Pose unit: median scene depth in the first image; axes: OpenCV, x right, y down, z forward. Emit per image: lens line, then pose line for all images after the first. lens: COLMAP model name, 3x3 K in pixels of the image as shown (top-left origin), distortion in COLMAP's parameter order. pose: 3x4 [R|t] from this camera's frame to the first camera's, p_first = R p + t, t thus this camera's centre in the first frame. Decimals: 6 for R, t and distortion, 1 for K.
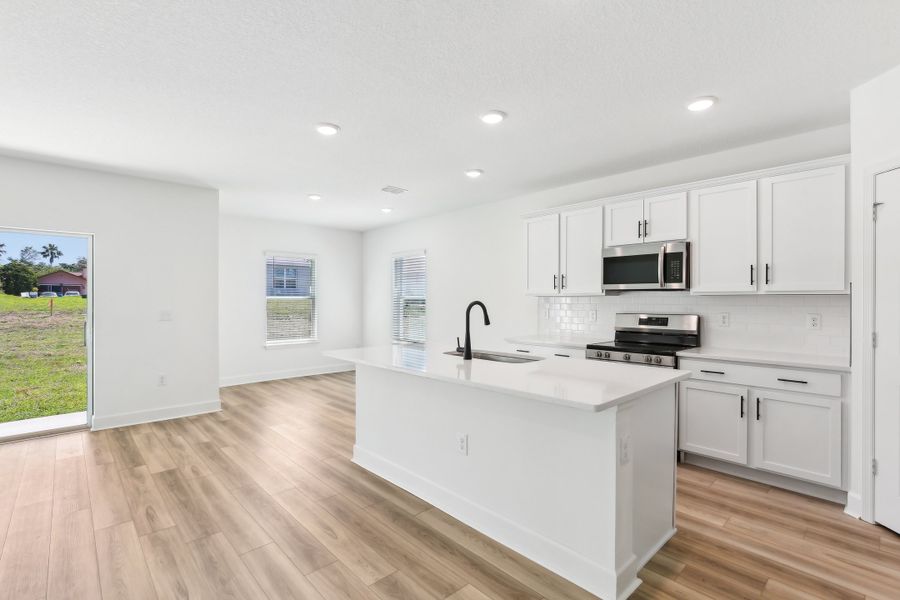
lens RADIAL K [[425.7, 0, 448.1], [0, 425.7, 298.3], [0, 0, 1]] dist [-0.000132, 0.000311]
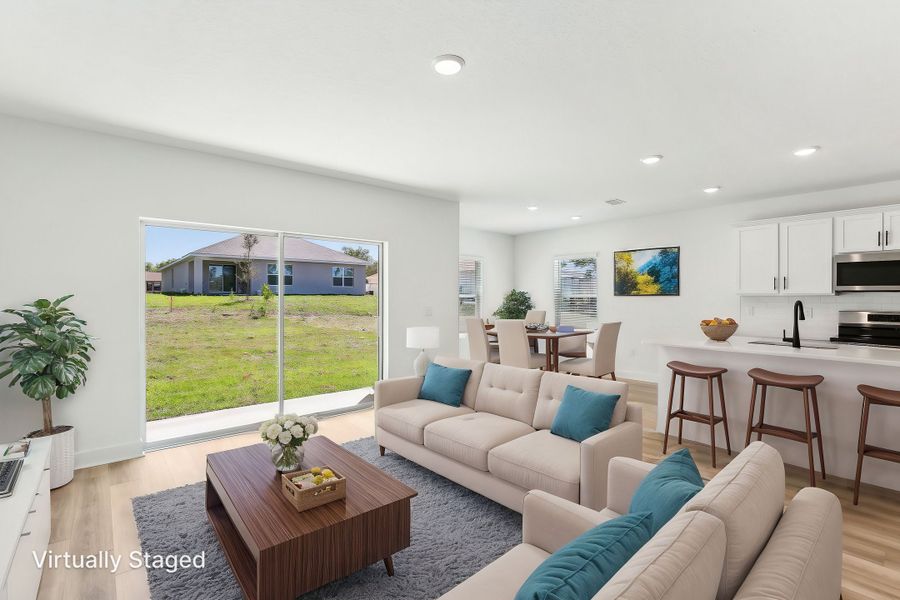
lens RADIAL K [[425.7, 0, 448.1], [0, 425.7, 298.3], [0, 0, 1]] dist [-0.000132, 0.000311]
pose [[1.000000, 0.000643, 0.000483, -0.737654], [-0.000642, 0.999999, -0.000789, 0.003058], [-0.000483, 0.000788, 1.000000, -0.169047]]
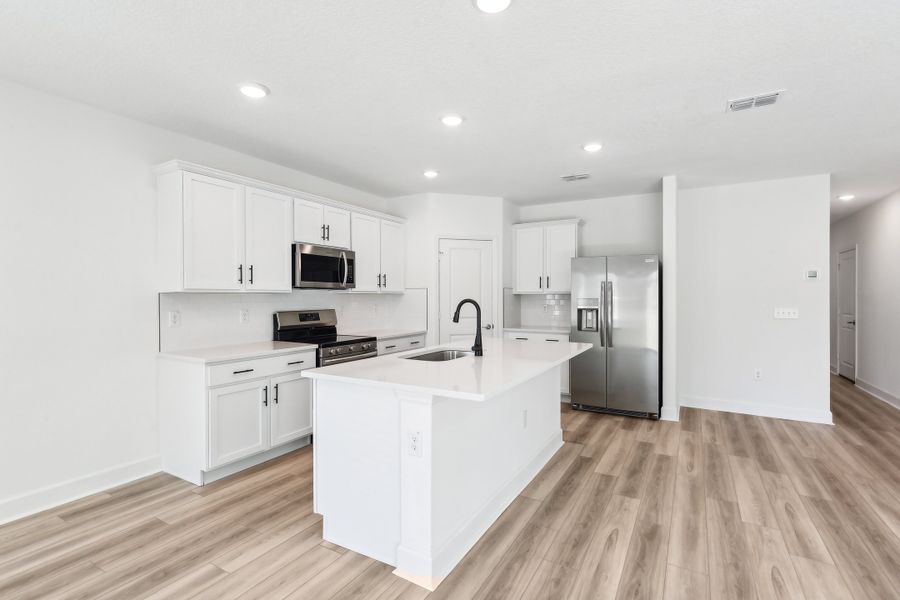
lens RADIAL K [[425.7, 0, 448.1], [0, 425.7, 298.3], [0, 0, 1]] dist [-0.000132, 0.000311]
pose [[-0.299732, -0.003844, 0.954016, -0.676915], [0.001738, 0.999988, 0.004575, 0.000755], [-0.954022, 0.003029, -0.299721, 1.025331]]
